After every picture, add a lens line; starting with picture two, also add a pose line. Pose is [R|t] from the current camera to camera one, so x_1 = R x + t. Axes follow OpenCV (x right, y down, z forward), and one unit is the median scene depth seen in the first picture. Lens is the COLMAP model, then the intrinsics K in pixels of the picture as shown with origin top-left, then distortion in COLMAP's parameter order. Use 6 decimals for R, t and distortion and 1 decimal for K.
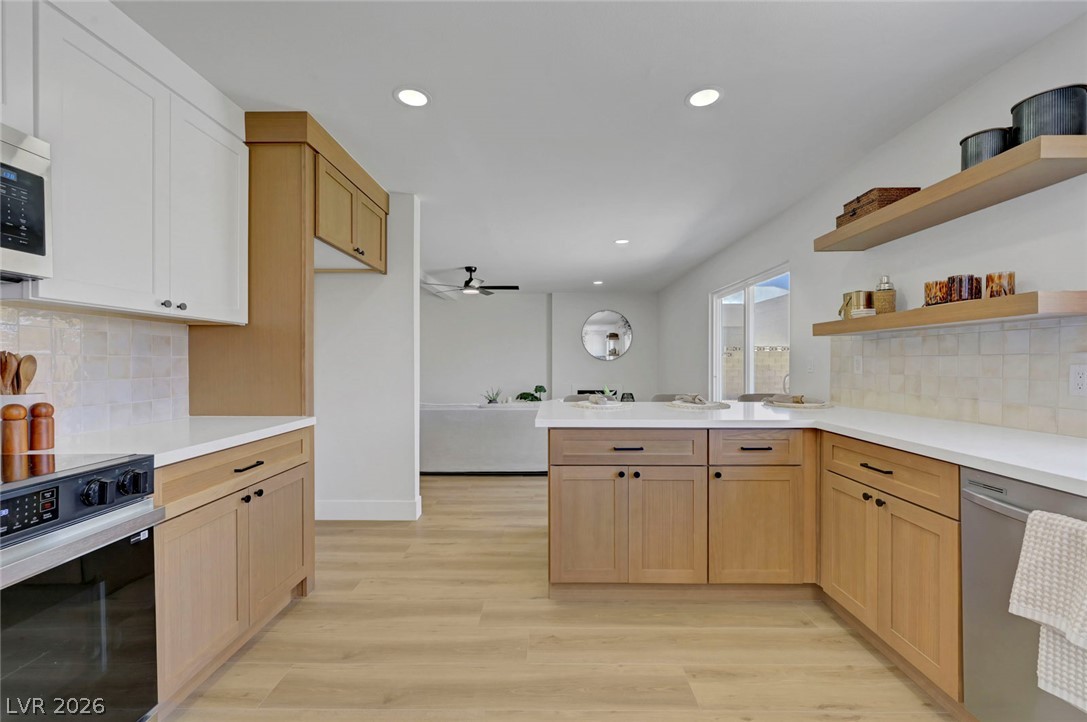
lens RADIAL K [[444.5, 0, 539.6], [0, 444.5, 363.5], [0, 0, 1]] dist [0.000764, -0.000192]
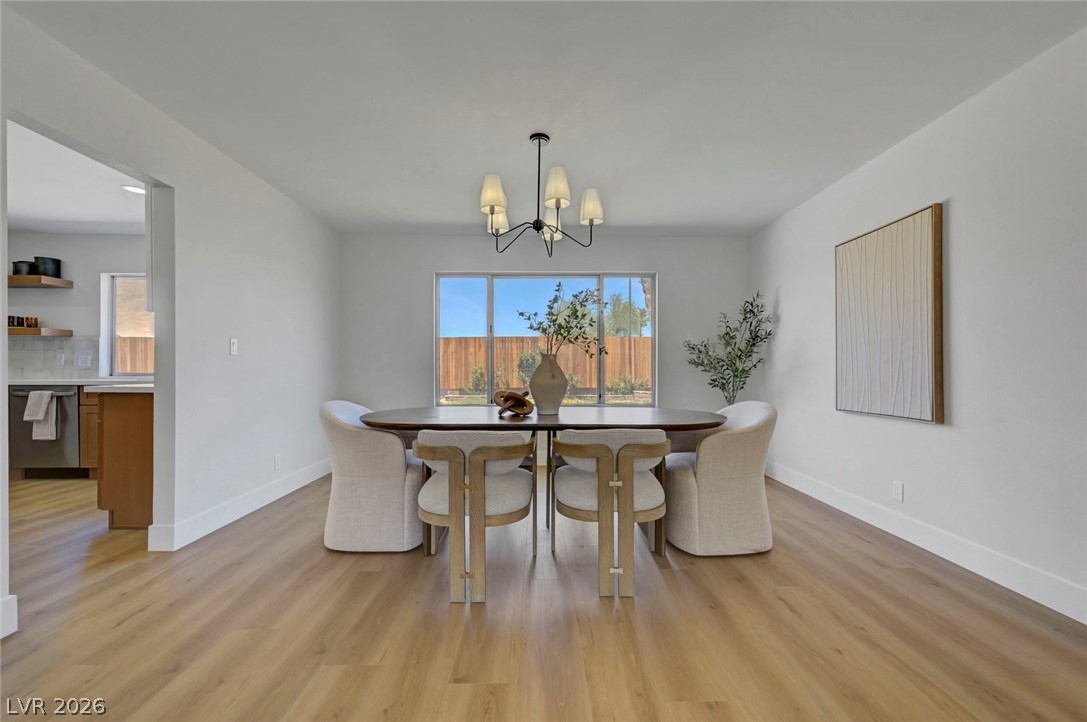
lens RADIAL K [[444.5, 0, 551.0], [0, 444.5, 367.6], [0, 0, 1]] dist [0.000764, -0.000192]
pose [[-0.032408, 0.001386, 0.999474, -2.138229], [0.004093, 0.999991, -0.001254, 0.131347], [-0.999466, 0.004050, -0.032413, -2.517495]]
